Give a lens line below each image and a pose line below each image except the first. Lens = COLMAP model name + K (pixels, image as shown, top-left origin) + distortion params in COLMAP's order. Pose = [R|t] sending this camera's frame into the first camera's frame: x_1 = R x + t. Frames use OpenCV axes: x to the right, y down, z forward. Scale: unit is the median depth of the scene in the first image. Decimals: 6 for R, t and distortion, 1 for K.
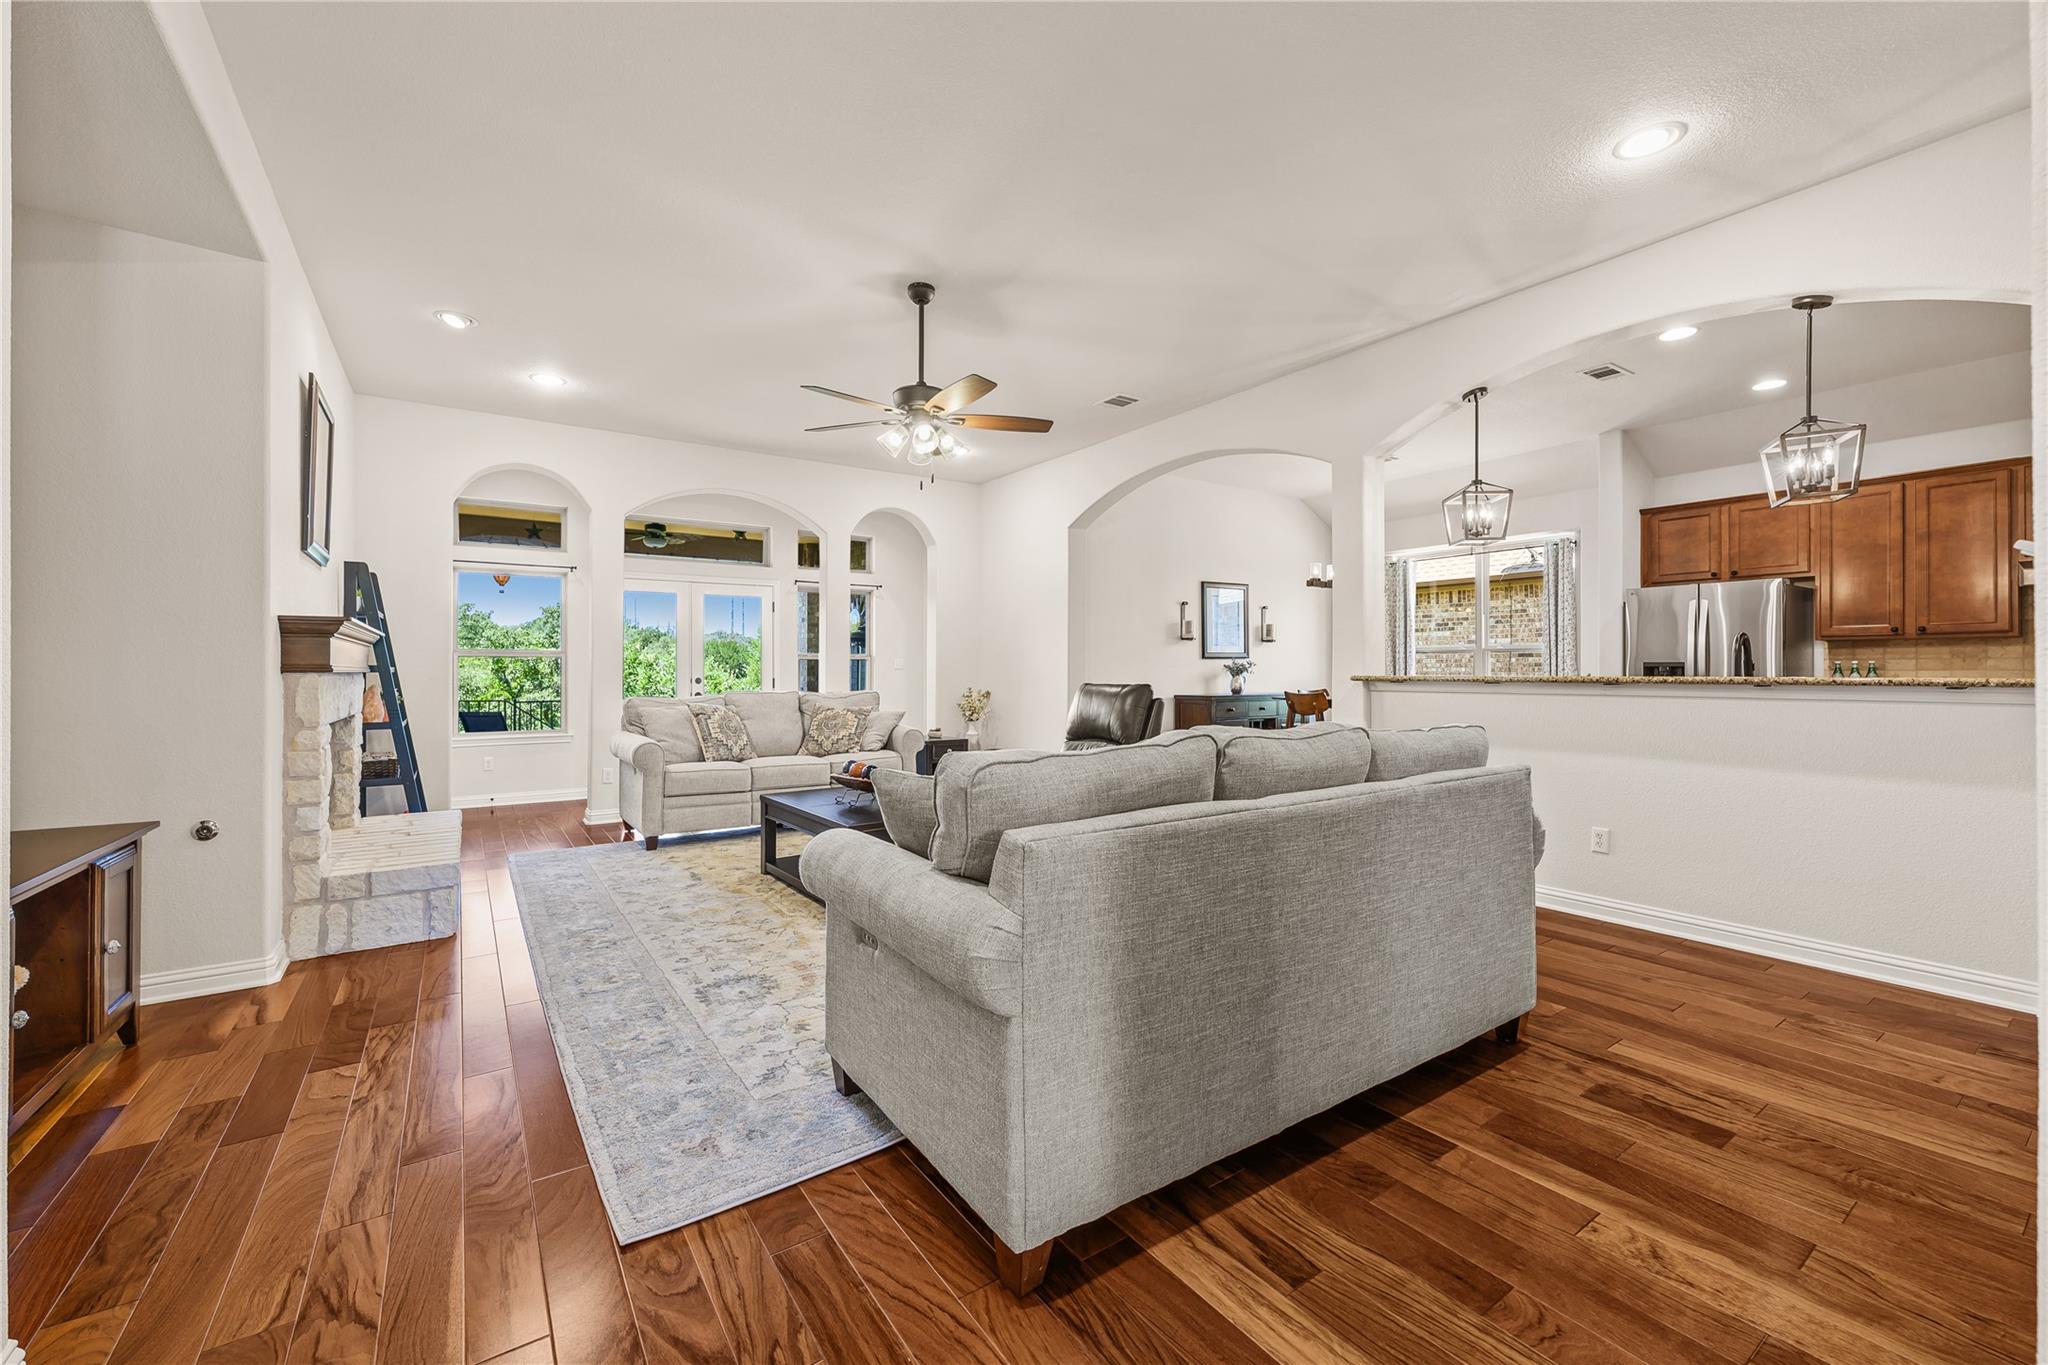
lens RADIAL K [[825.1, 0, 1010.4], [0, 825.1, 655.1], [0, 0, 1]] dist [0.000934, -0.000231]
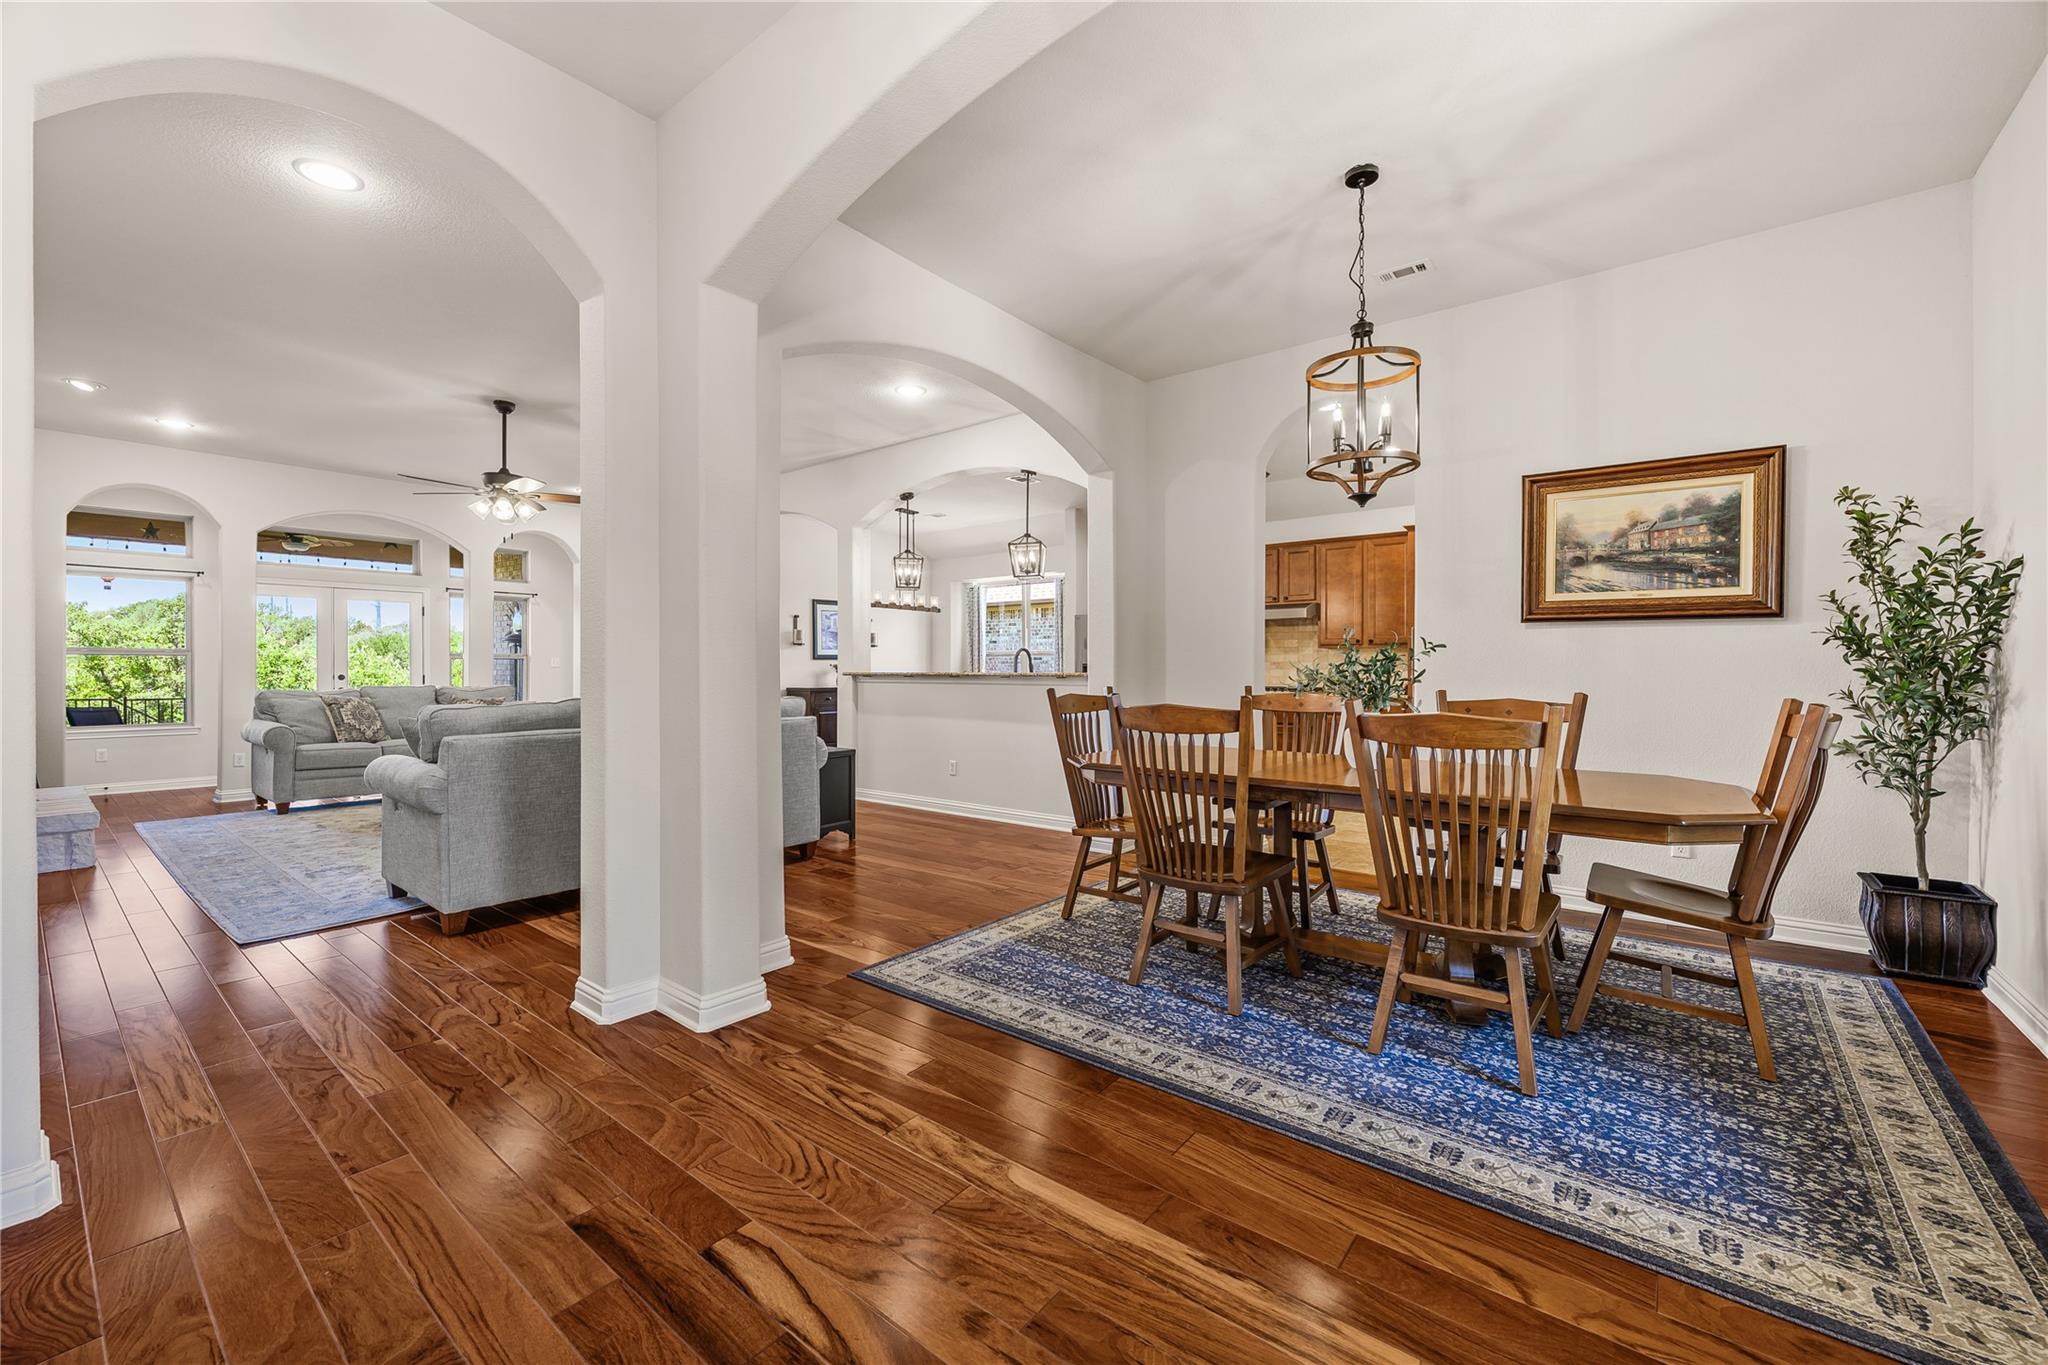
lens RADIAL K [[825.1, 0, 1021.8], [0, 825.1, 663.3], [0, 0, 1]] dist [0.000934, -0.000231]
pose [[0.955509, 0.003691, 0.294937, 0.250480], [-0.007155, 0.999918, 0.010666, -0.008818], [-0.294874, -0.012301, 0.955457, -0.490738]]
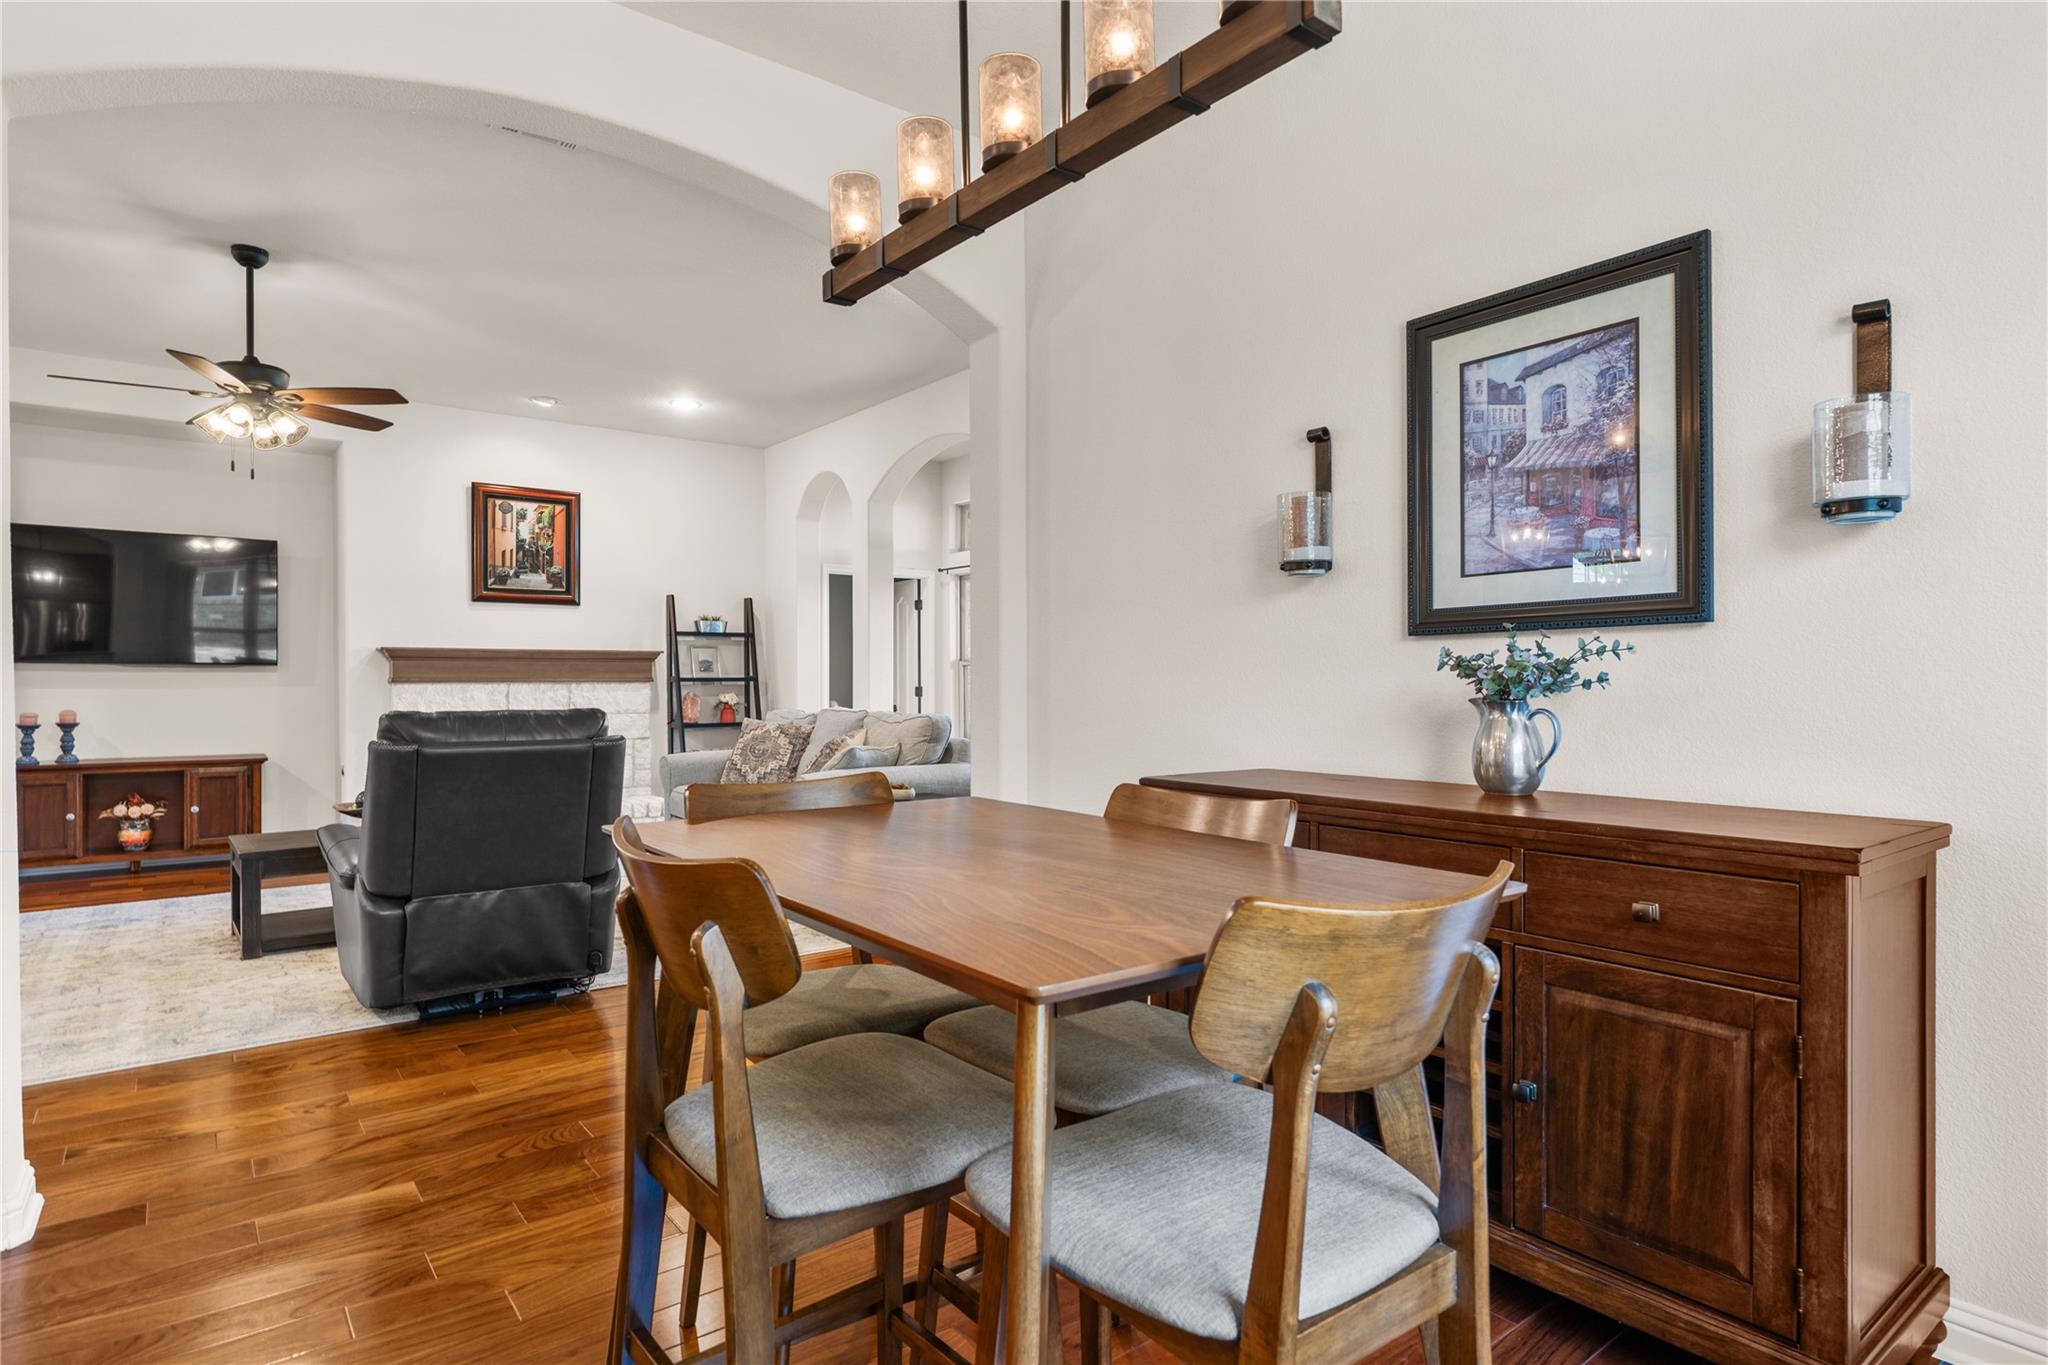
lens RADIAL K [[1083.9, 0, 1012.3], [0, 1083.9, 691.6], [0, 0, 1]] dist [0.003539, 0.002921]
pose [[0.061711, 0.012891, -0.998011, 0.837908], [0.021488, 0.999668, 0.014241, 0.020549], [0.997863, -0.022324, 0.061414, 1.309976]]
